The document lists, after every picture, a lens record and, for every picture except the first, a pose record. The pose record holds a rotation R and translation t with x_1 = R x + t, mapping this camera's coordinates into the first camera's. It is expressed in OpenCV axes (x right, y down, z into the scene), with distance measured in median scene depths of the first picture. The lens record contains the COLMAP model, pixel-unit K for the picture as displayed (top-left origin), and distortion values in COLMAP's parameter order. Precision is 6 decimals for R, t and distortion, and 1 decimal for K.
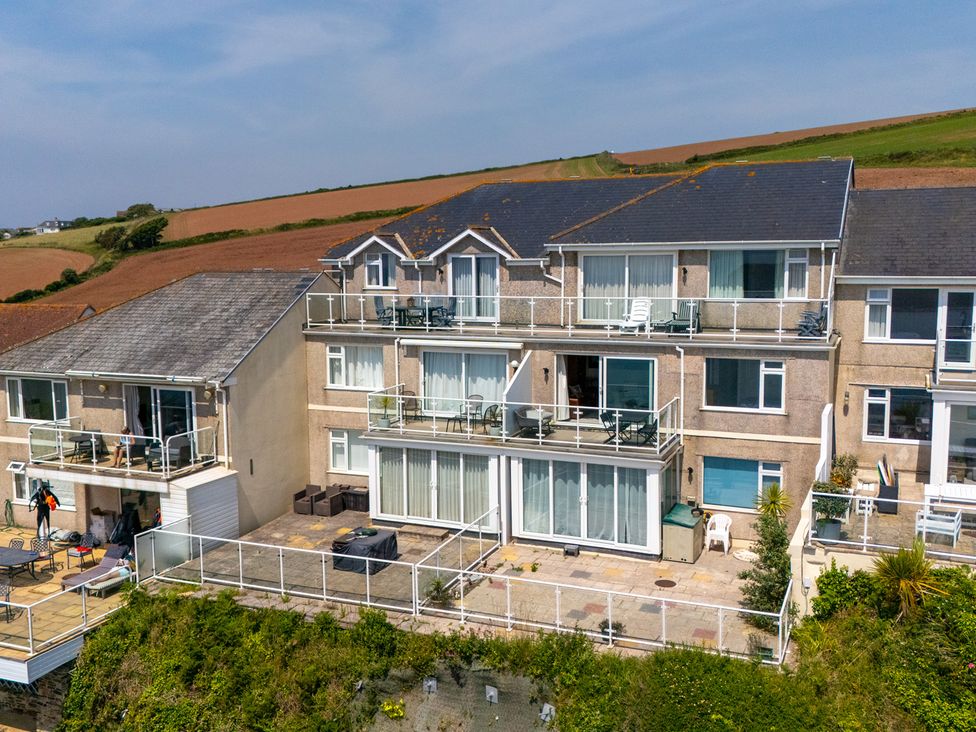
lens RADIAL K [[857.0, 0, 507.8], [0, 857.0, 343.8], [0, 0, 1]] dist [0.026002, 0.007619]
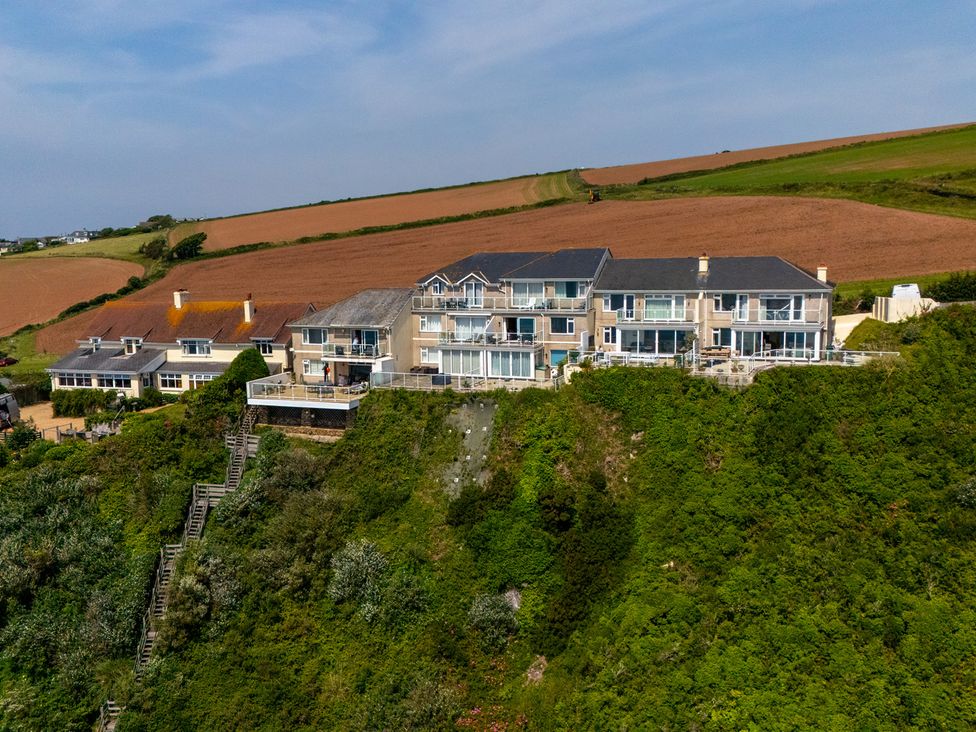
lens RADIAL K [[934.6, 0, 483.7], [0, 934.6, 374.6], [0, 0, 1]] dist [0.027123, 0.000000]
pose [[0.999934, -0.005480, -0.010142, 0.021295], [0.005767, 0.999579, 0.028437, 0.107958], [0.009981, -0.028493, 0.999544, -2.029157]]
